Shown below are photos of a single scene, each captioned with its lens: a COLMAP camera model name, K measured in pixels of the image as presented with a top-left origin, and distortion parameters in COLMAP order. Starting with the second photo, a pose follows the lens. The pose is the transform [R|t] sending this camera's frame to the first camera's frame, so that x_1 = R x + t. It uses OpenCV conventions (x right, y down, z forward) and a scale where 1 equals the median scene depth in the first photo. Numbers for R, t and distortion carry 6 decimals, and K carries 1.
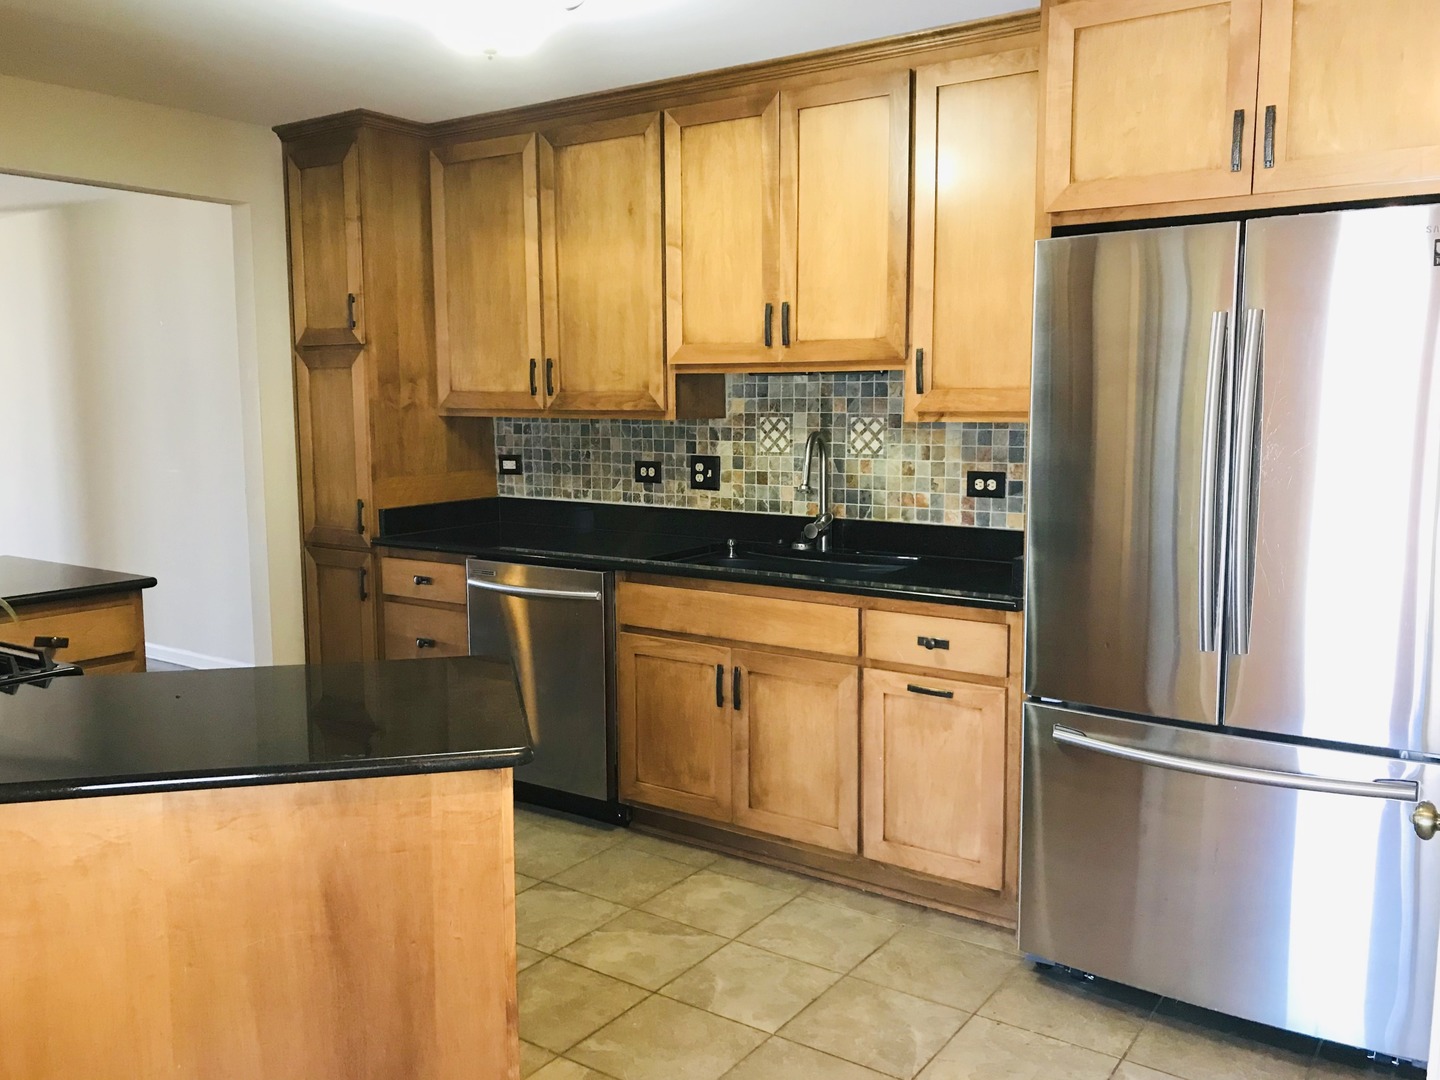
lens RADIAL K [[1194.6, 0, 724.6], [0, 1194.6, 532.9], [0, 0, 1]] dist [0.055801, -0.005582]
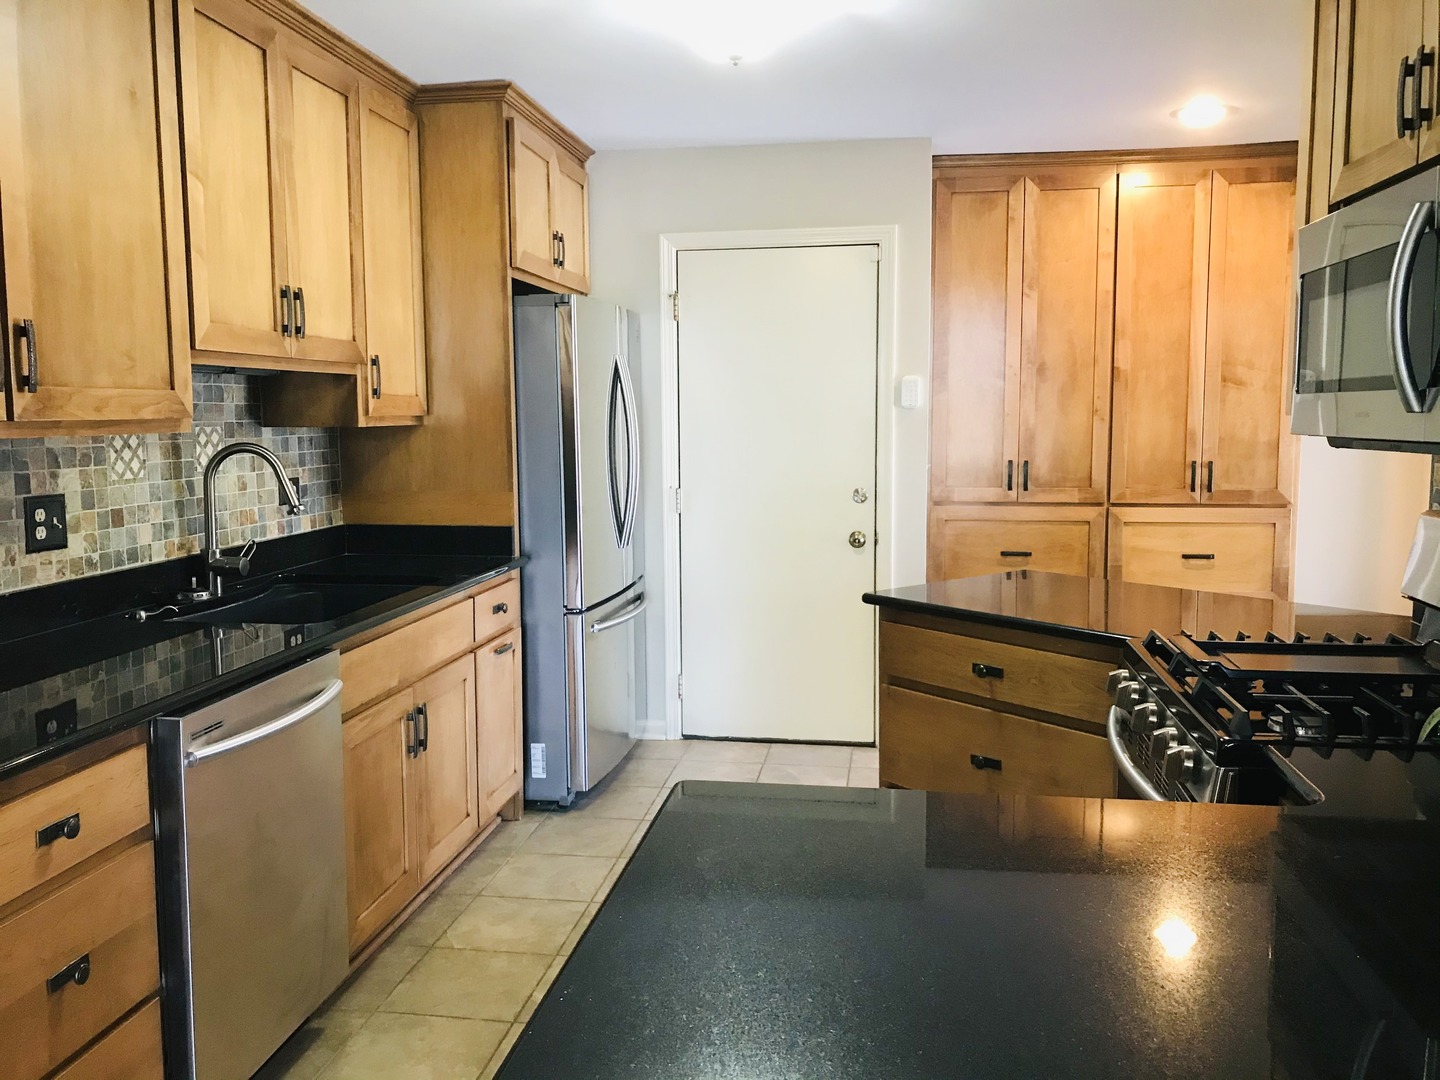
lens RADIAL K [[1194.6, 0, 724.2], [0, 1194.6, 540.0], [0, 0, 1]] dist [0.055801, -0.005582]
pose [[-0.439473, -0.090978, 0.893637, -0.755627], [0.110370, 0.981850, 0.154236, -0.103639], [-0.891449, 0.166413, -0.421456, 0.994760]]
